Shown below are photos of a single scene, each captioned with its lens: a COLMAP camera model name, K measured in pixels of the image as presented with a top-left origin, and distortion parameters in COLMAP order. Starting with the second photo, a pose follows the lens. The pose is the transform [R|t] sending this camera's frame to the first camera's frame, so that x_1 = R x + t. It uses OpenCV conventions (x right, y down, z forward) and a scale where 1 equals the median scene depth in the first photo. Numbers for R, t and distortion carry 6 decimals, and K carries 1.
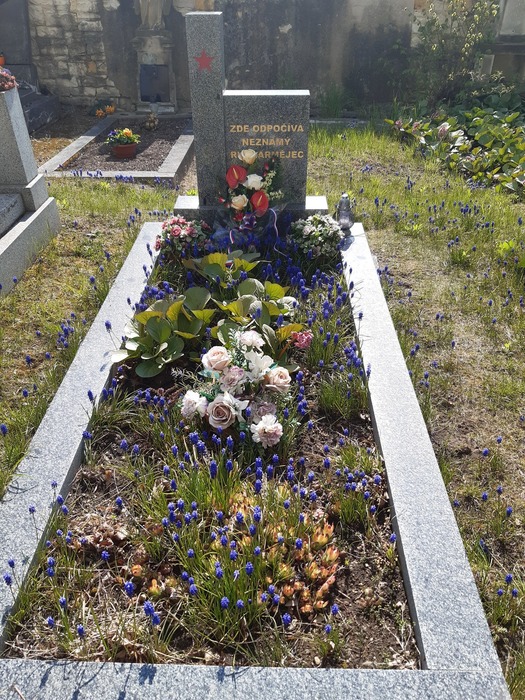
lens RADIAL K [[523.6, 0, 262.5], [0, 523.6, 350.0], [0, 0, 1]] dist [0.011806, -0.057940]
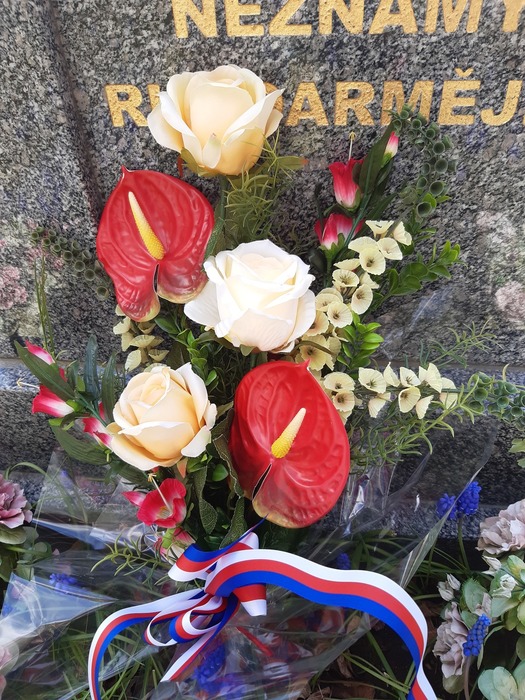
lens RADIAL K [[523.6, 0, 262.5], [0, 523.6, 350.0], [0, 0, 1]] dist [0.011806, -0.057940]
pose [[0.997662, 0.021150, -0.064980, -0.004337], [-0.012802, 0.991911, 0.126291, -0.325326], [0.067126, -0.125163, 0.989863, 0.851498]]
